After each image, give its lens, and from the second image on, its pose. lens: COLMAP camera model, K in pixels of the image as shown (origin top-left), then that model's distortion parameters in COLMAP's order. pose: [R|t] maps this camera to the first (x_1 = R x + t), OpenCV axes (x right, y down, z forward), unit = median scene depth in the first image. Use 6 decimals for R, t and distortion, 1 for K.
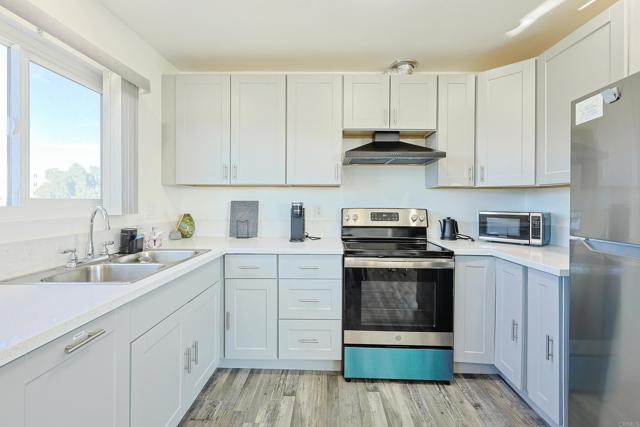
lens RADIAL K [[275.8, 0, 313.0], [0, 275.8, 201.6], [0, 0, 1]] dist [-0.007208, 0.001262]
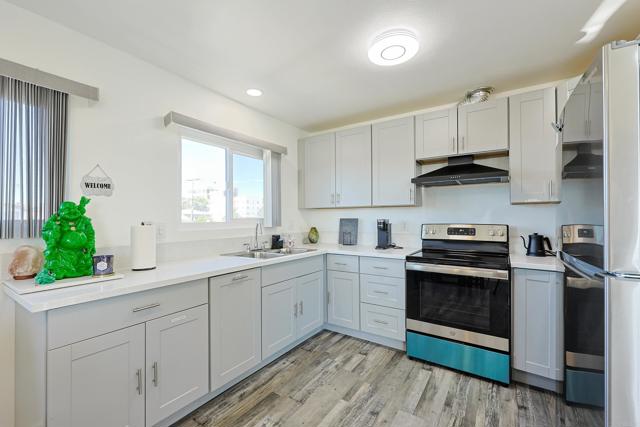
lens RADIAL K [[275.8, 0, 330.1], [0, 275.8, 215.6], [0, 0, 1]] dist [-0.007208, 0.001262]
pose [[0.854795, -0.013458, -0.518792, 0.462636], [0.008510, 0.999893, -0.011916, -0.000665], [0.518897, 0.005771, 0.854817, -0.279476]]
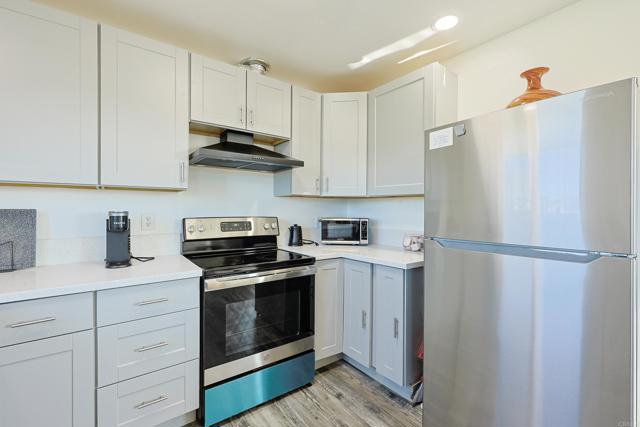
lens RADIAL K [[275.8, 0, 323.5], [0, 275.8, 211.4], [0, 0, 1]] dist [-0.007208, 0.001262]
pose [[0.779196, -0.007371, 0.626736, -0.101402], [0.001793, 0.999953, 0.009530, -0.002707], [-0.626777, -0.006302, 0.779173, 0.141447]]
